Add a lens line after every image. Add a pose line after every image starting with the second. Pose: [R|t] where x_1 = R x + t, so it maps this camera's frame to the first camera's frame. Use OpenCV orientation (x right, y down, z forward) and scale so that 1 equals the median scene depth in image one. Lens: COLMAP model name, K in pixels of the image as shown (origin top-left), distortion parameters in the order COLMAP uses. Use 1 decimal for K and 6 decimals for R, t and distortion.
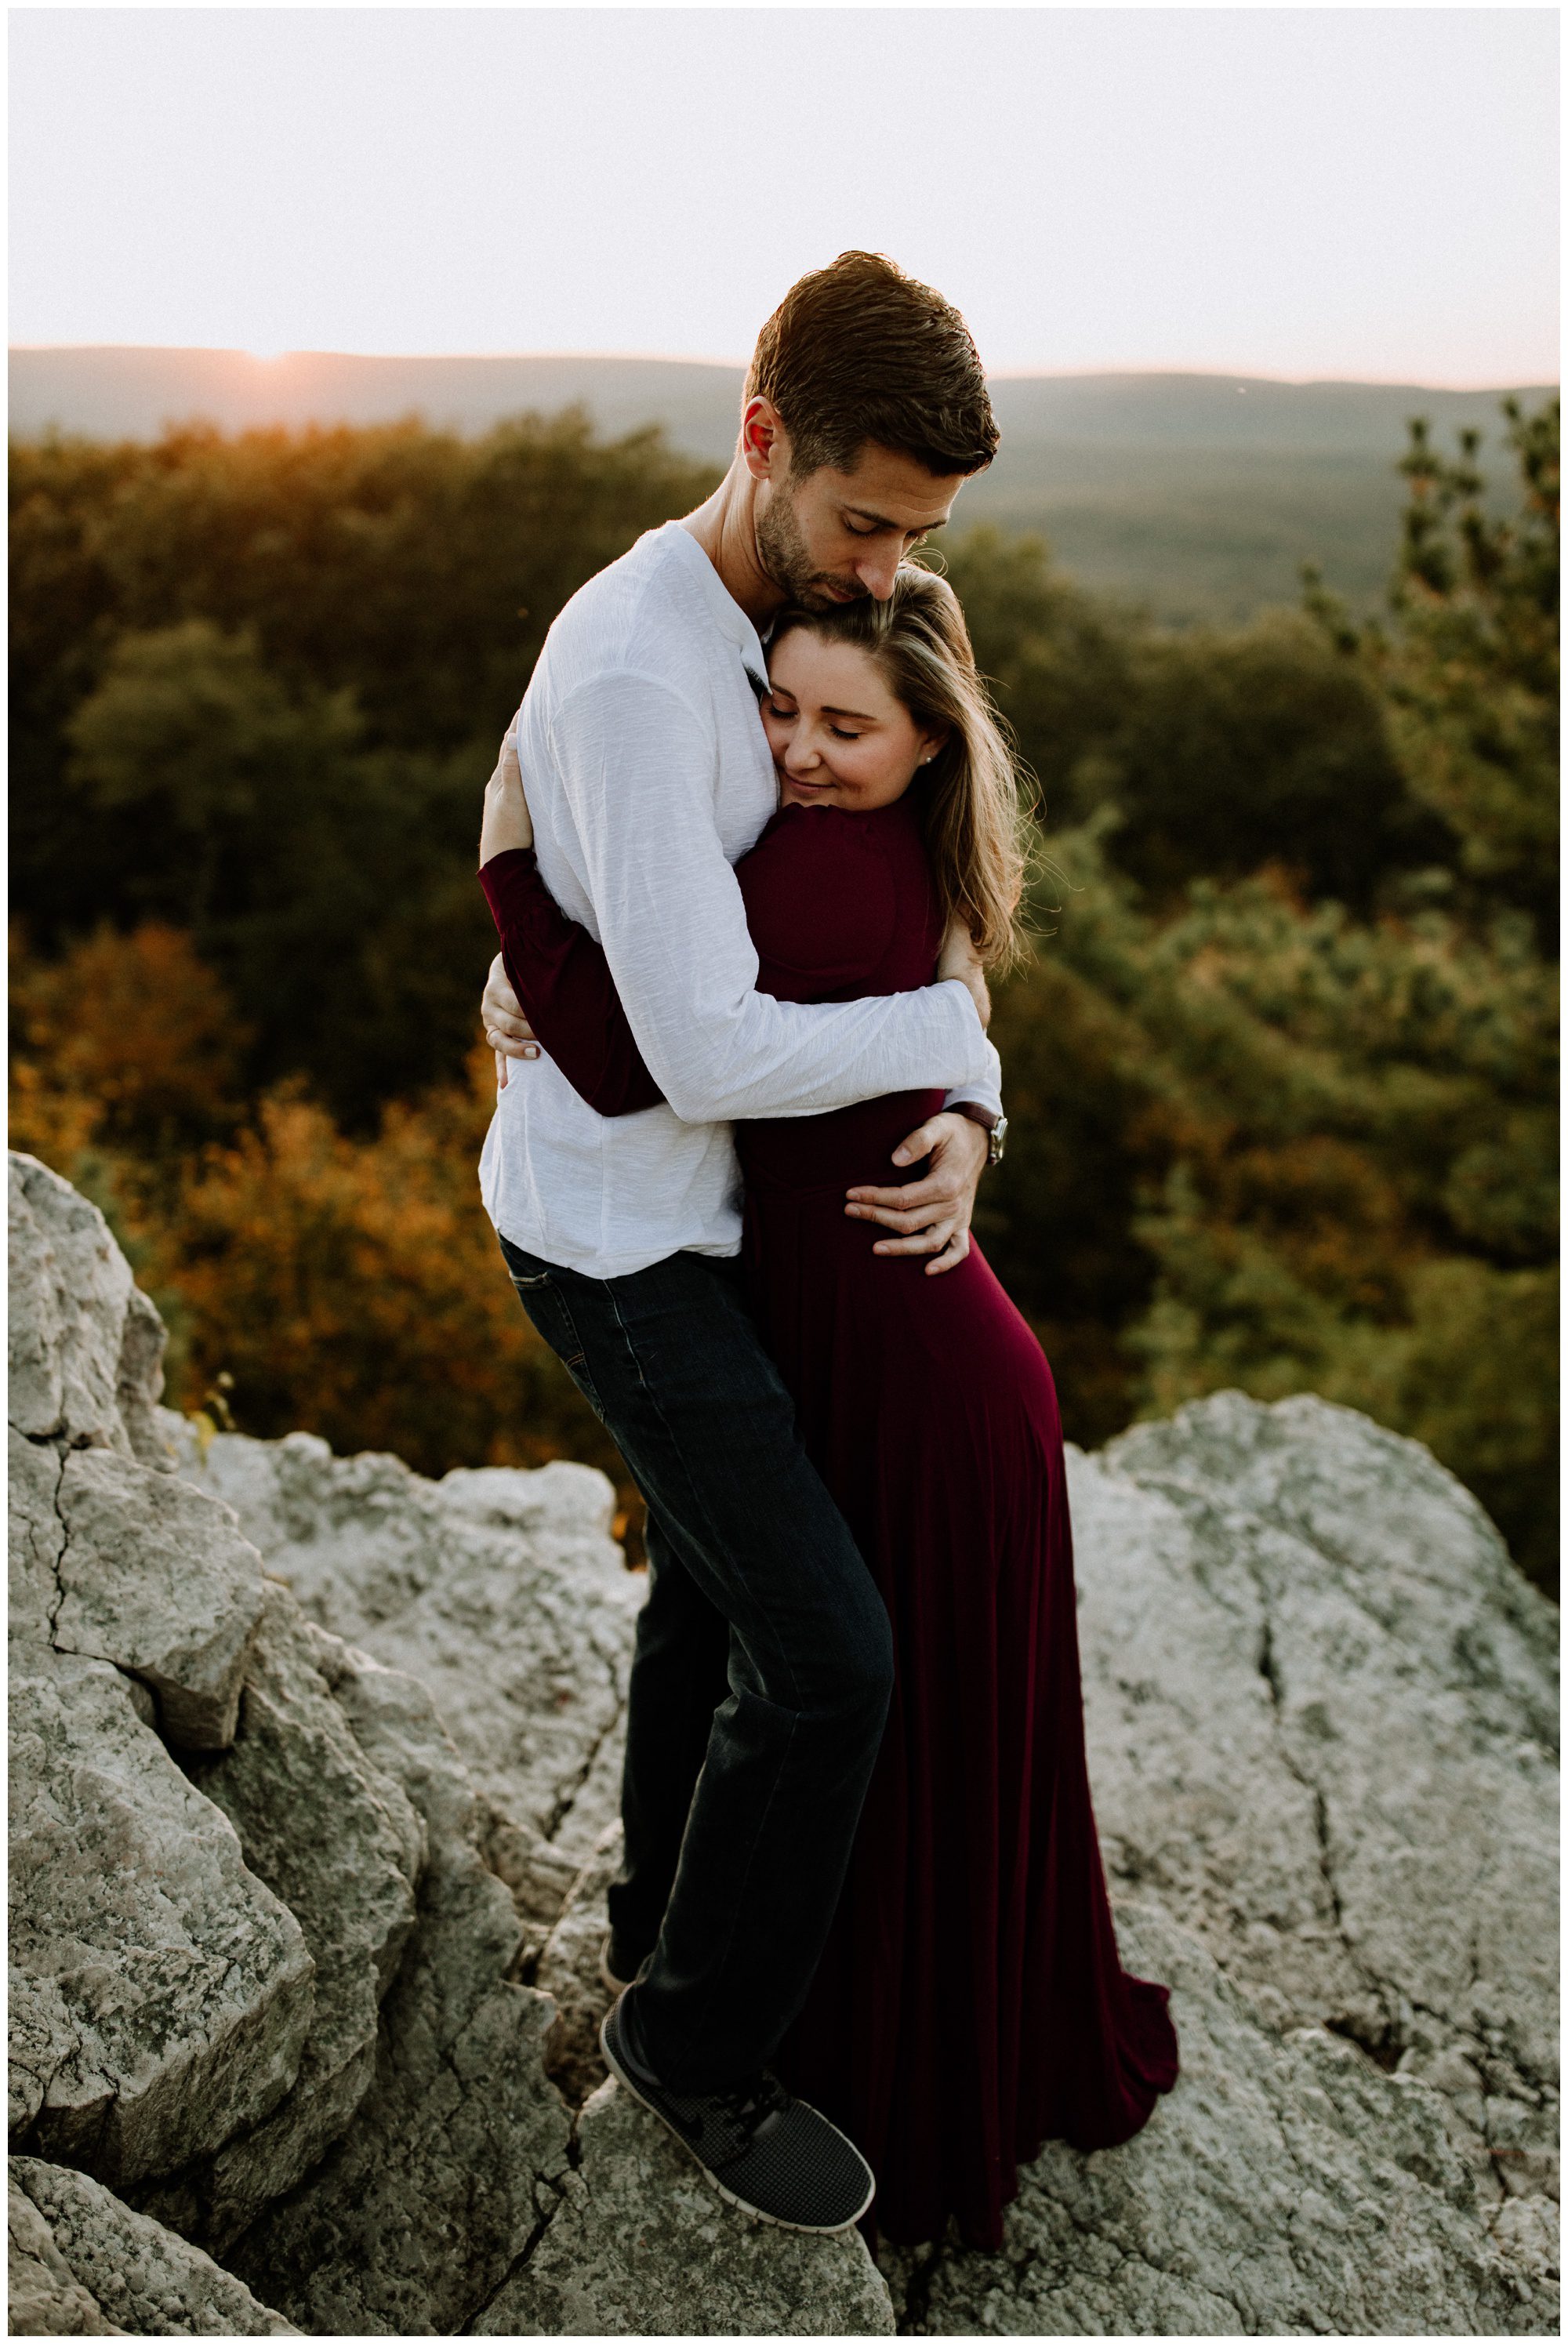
lens RADIAL K [[2197.0, 0, 784.0], [0, 2197.0, 1172.0], [0, 0, 1]] dist [0.007718, -0.008083]
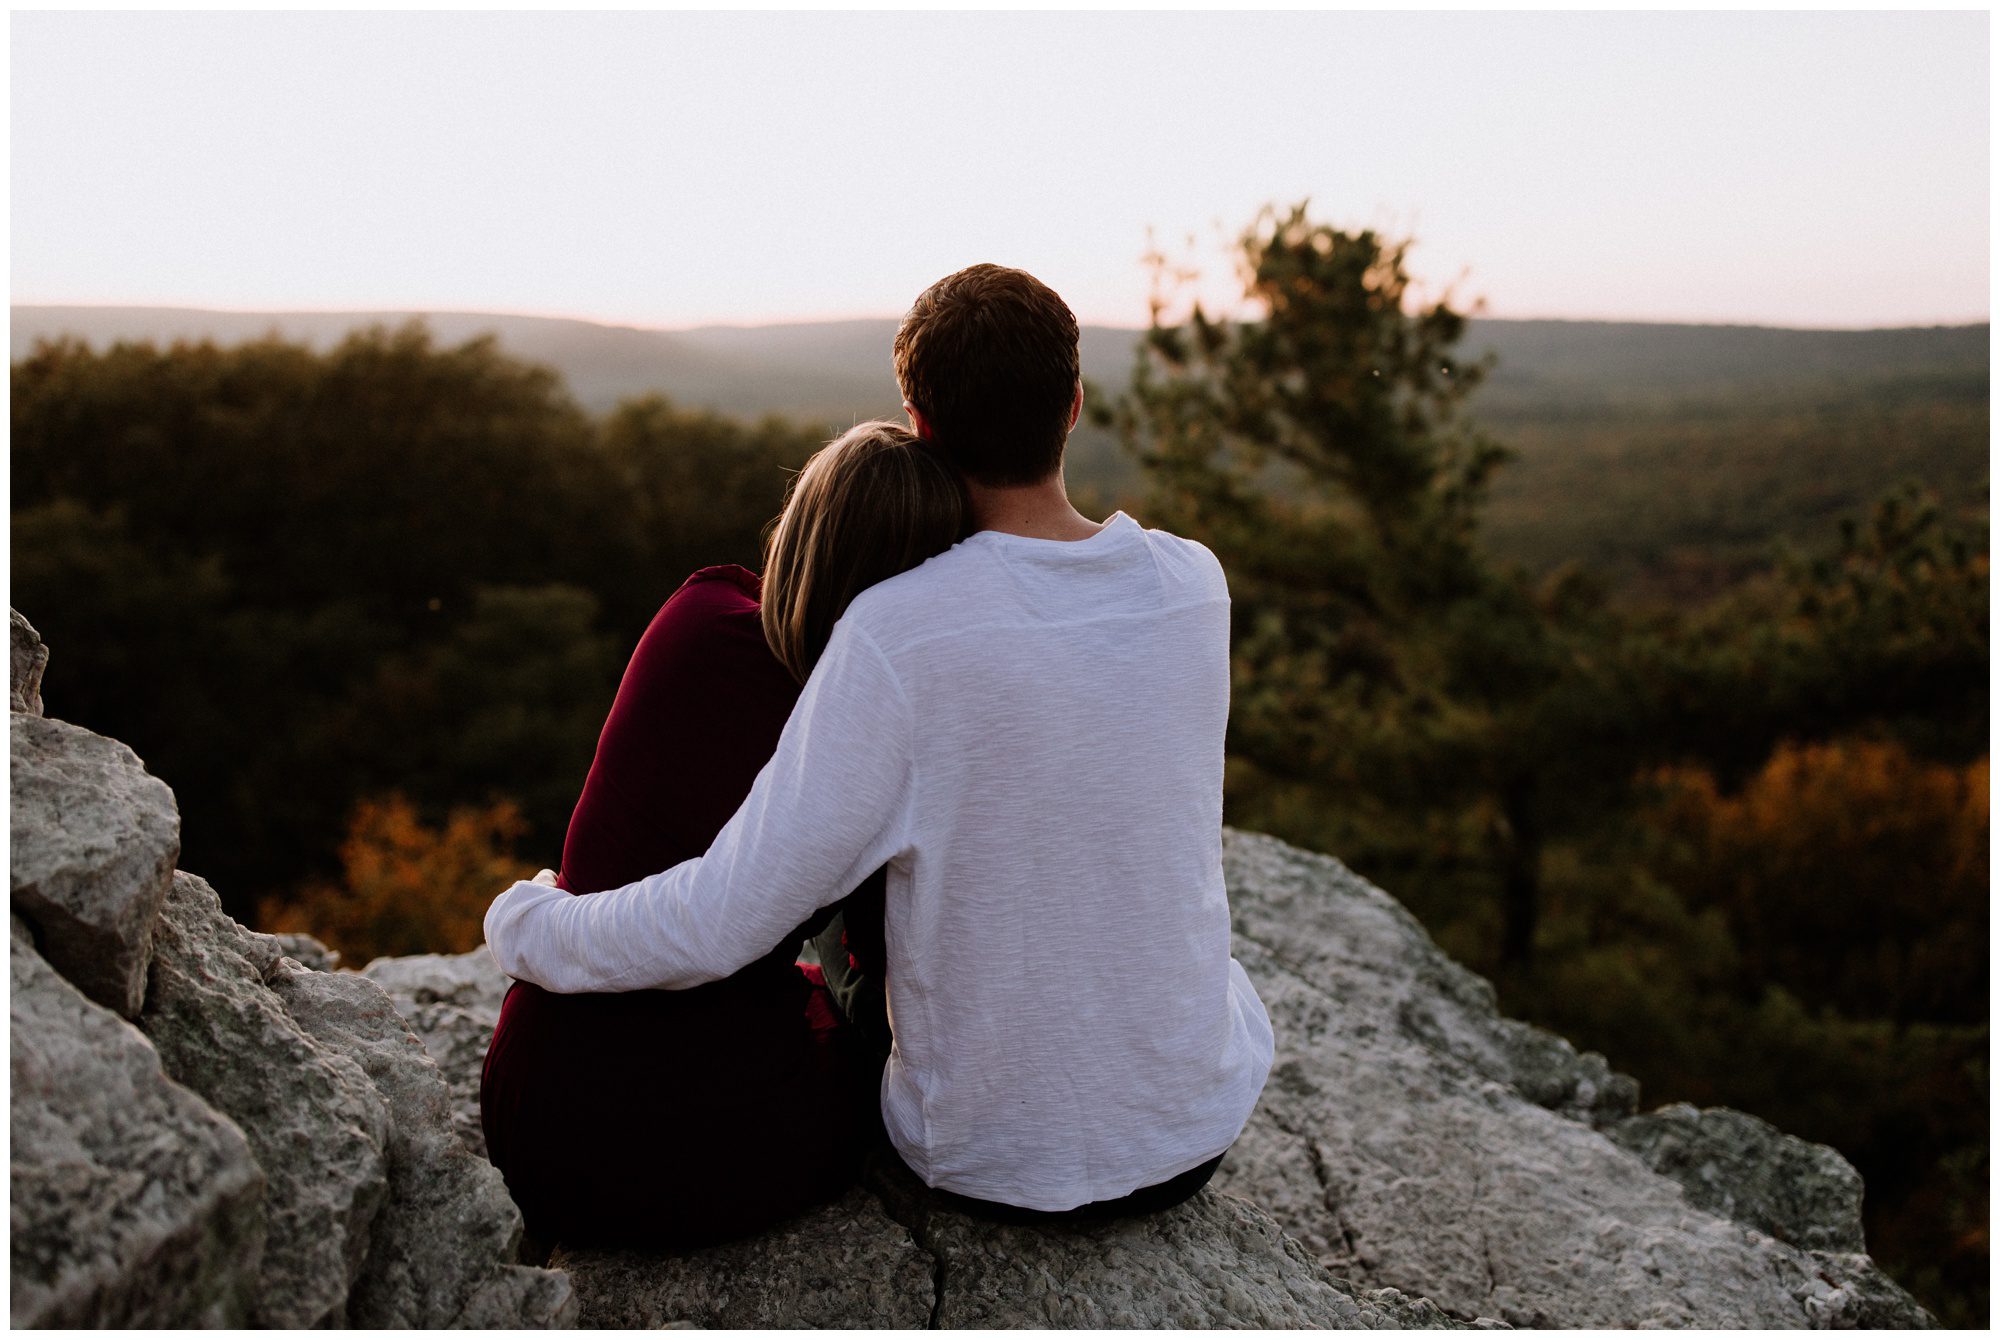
lens RADIAL K [[1874.5, 0, 1010.0], [0, 1874.5, 672.1], [0, 0, 1]] dist [0.007718, -0.008083]
pose [[0.977054, -0.051350, 0.206708, -0.065192], [0.083287, 0.985338, -0.148900, 0.234998], [-0.196032, 0.162700, 0.967006, 0.216300]]
